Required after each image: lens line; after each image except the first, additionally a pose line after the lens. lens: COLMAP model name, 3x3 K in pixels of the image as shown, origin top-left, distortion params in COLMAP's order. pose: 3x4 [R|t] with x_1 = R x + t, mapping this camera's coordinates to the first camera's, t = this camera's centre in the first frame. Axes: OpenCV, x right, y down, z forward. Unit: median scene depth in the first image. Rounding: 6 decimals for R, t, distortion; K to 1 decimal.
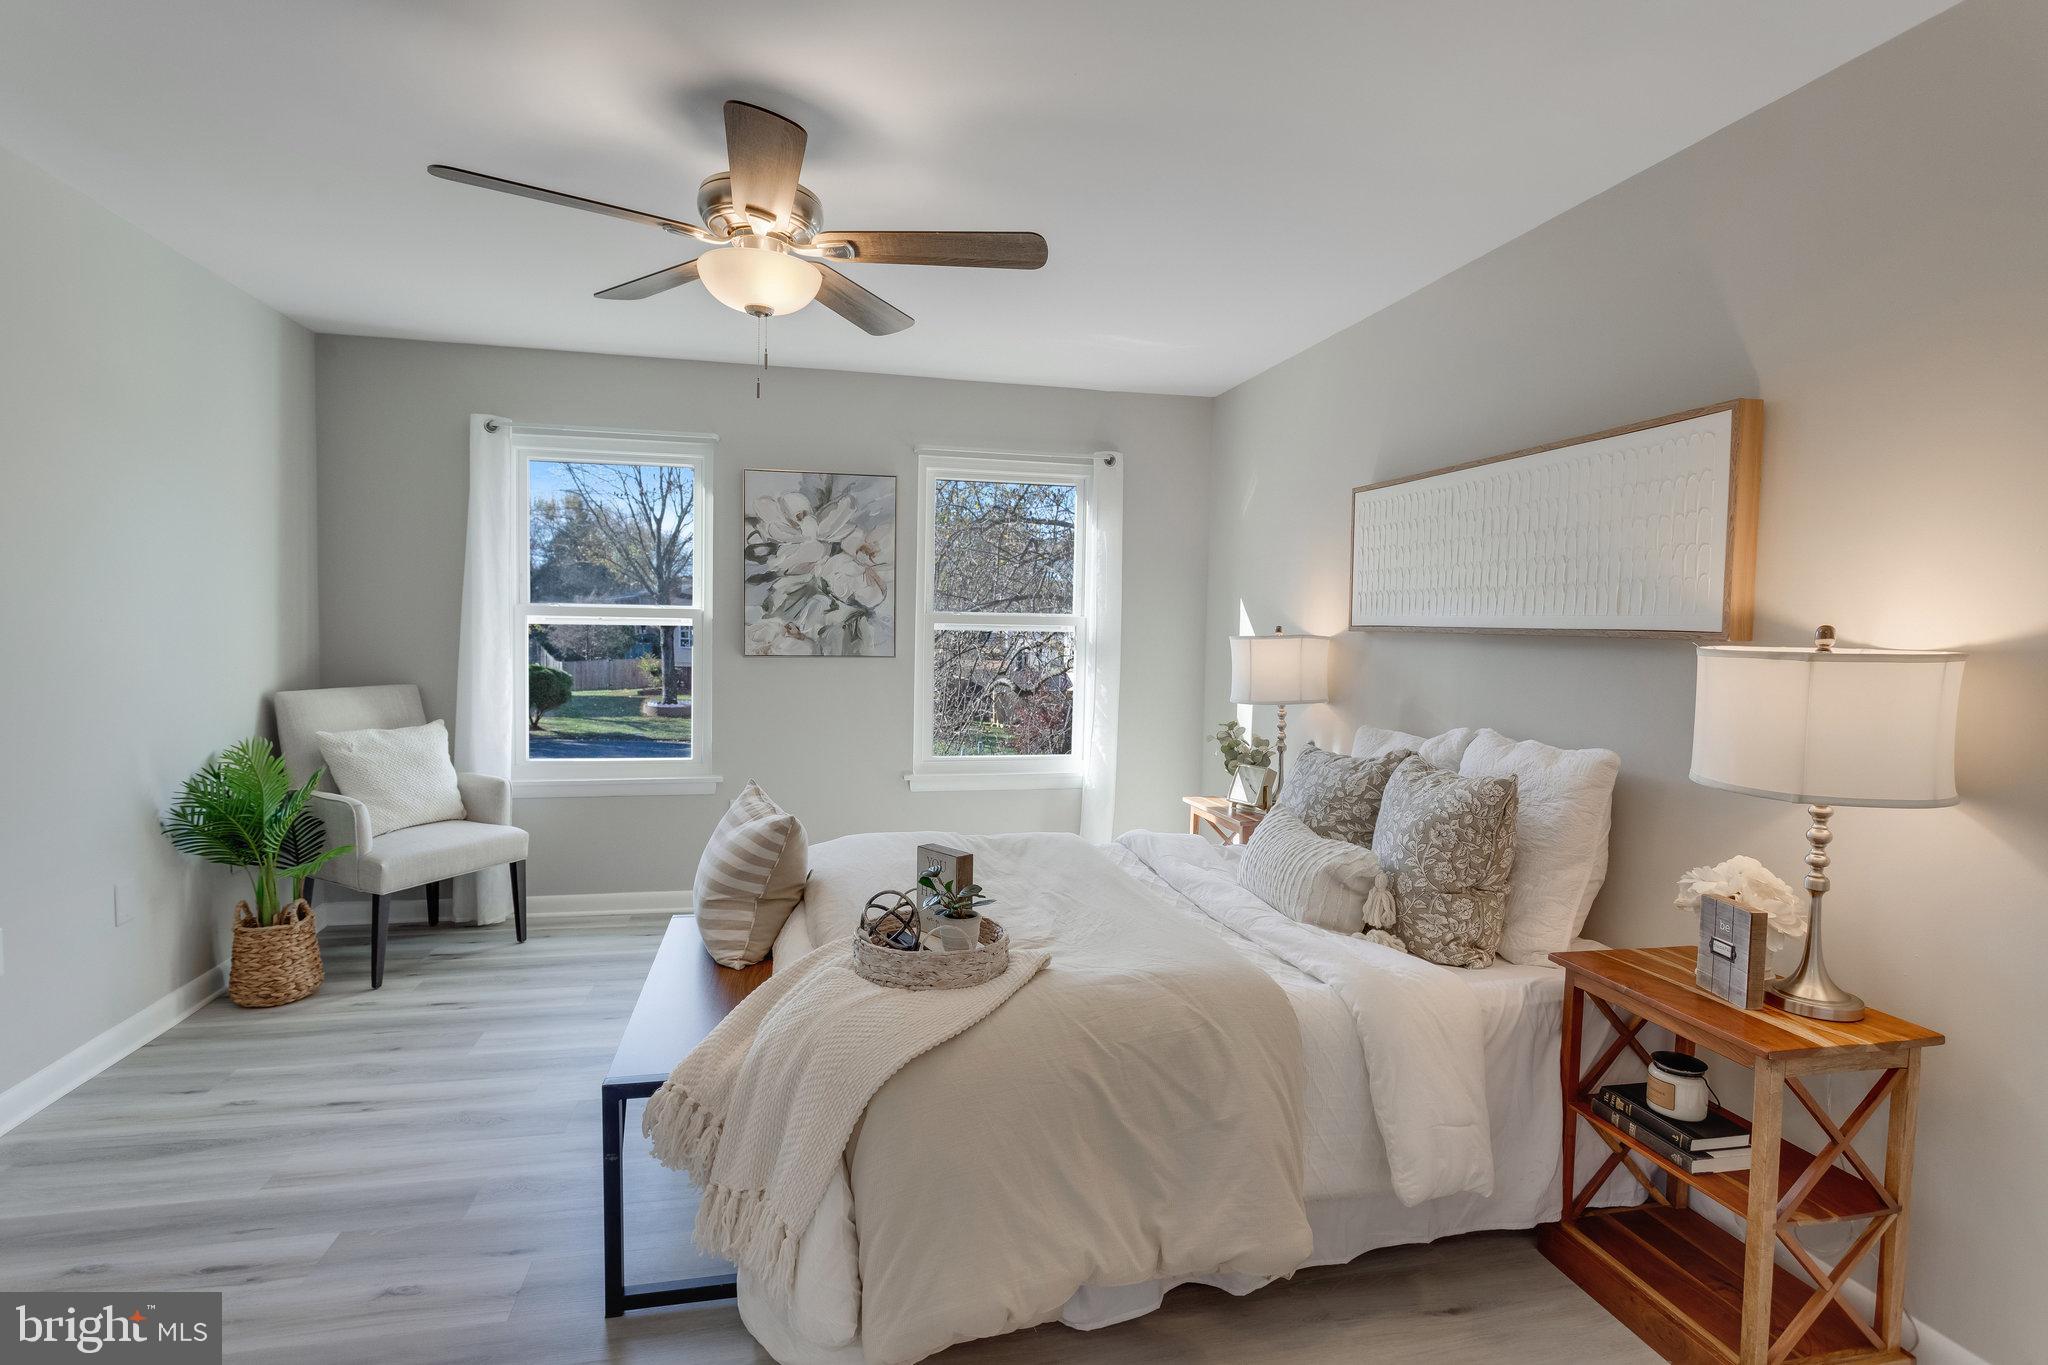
lens RADIAL K [[1013.6, 0, 1008.9], [0, 1013.6, 685.1], [0, 0, 1]] dist [-0.009798, 0.006533]
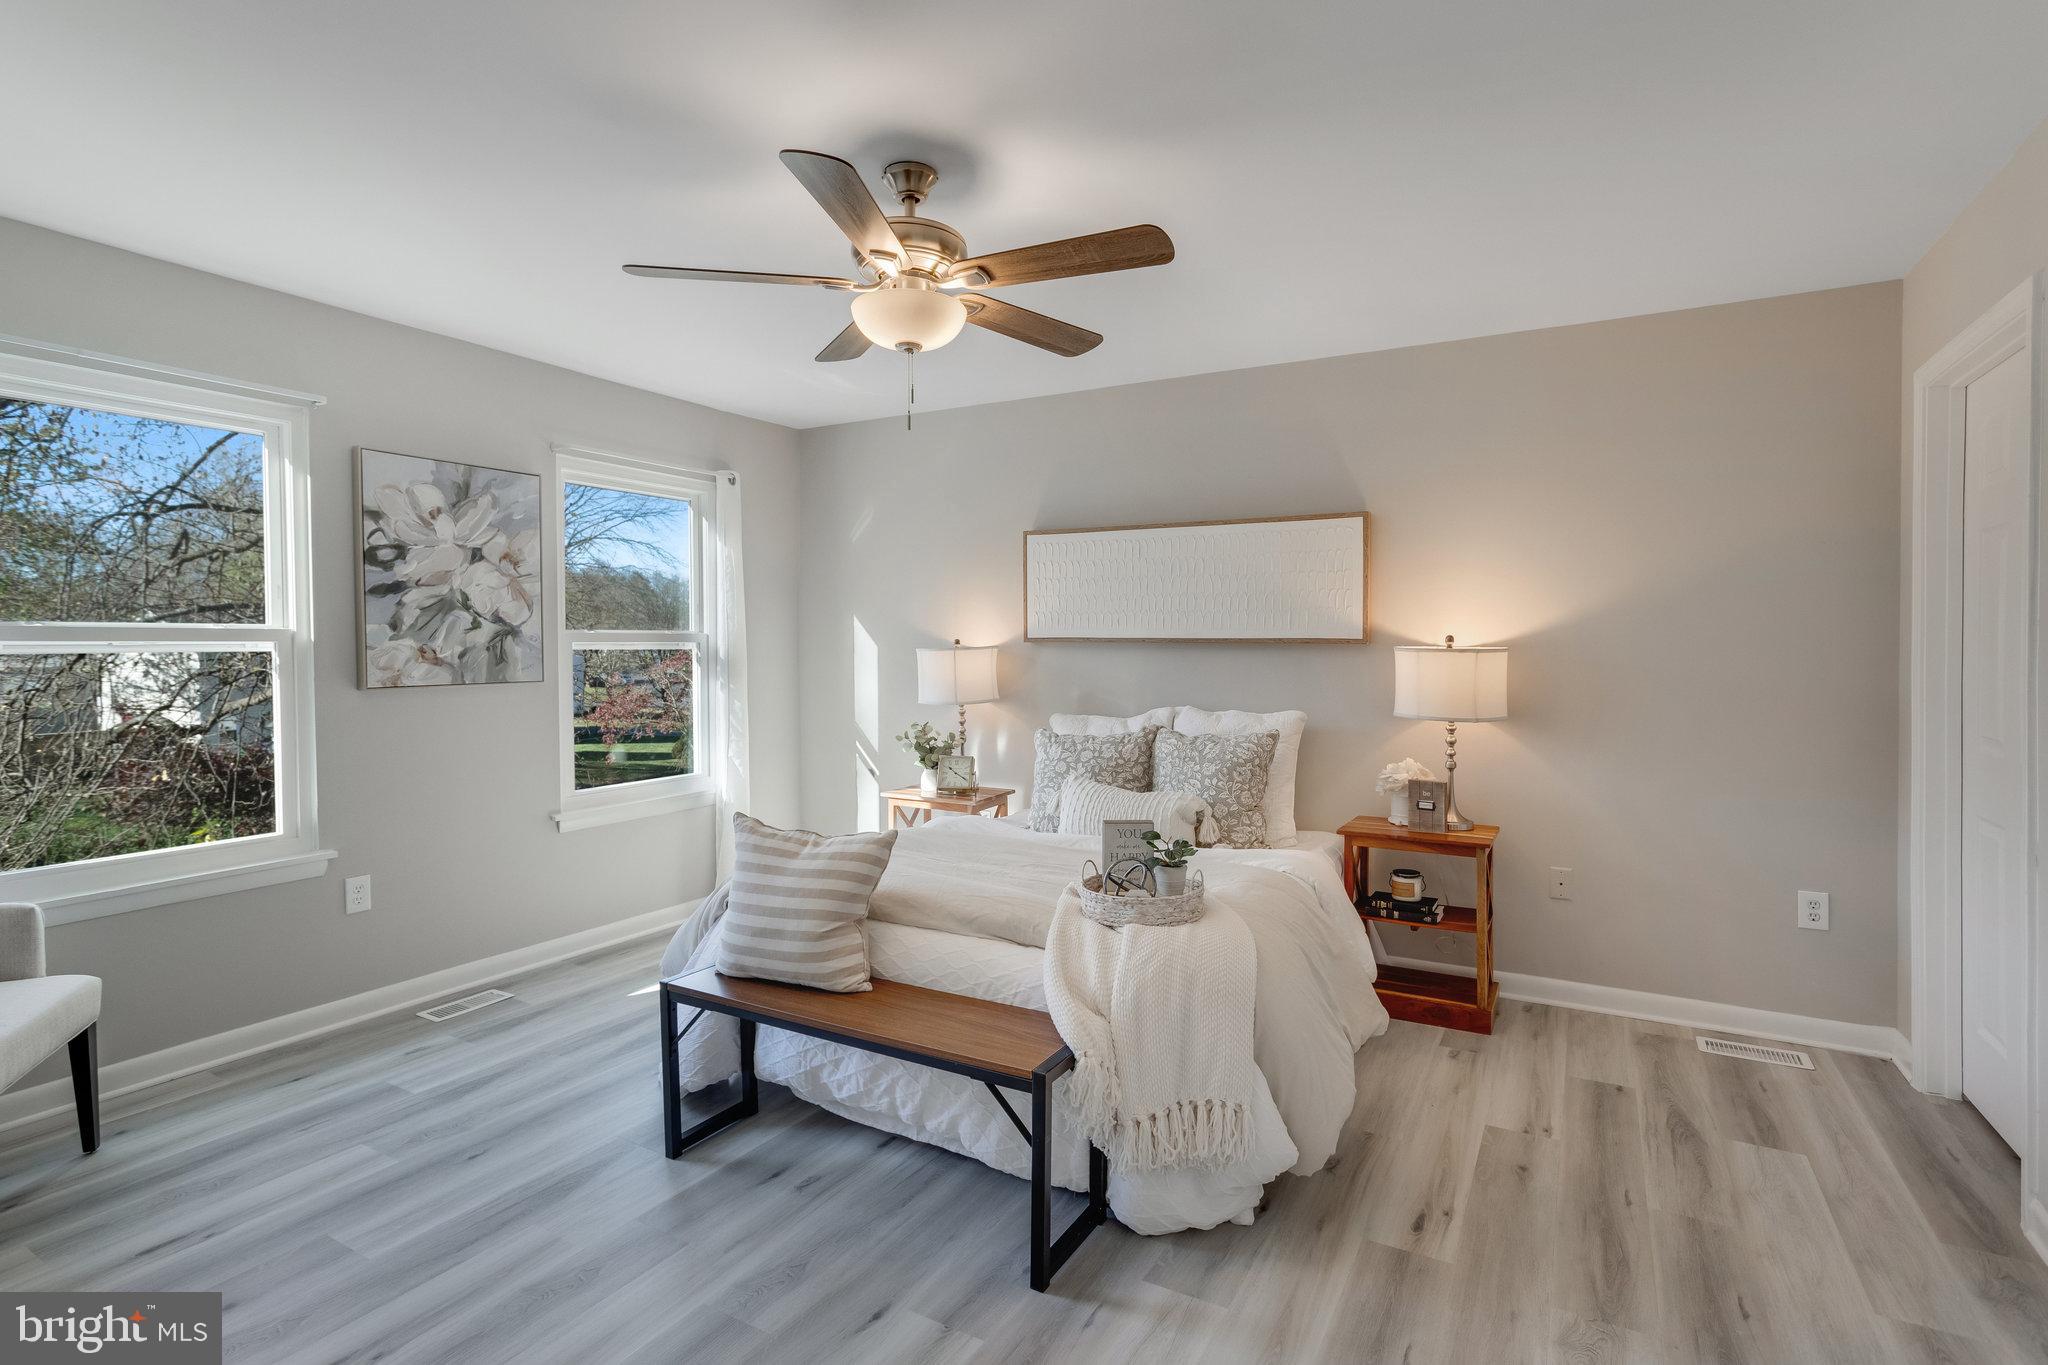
lens RADIAL K [[1013.6, 0, 1019.5], [0, 1013.6, 674.8], [0, 0, 1]] dist [-0.009798, 0.006533]
pose [[0.671467, -0.041346, 0.739880, -0.494999], [0.056680, 0.998383, 0.004352, -0.014696], [-0.738863, 0.039014, 0.672725, 0.113390]]
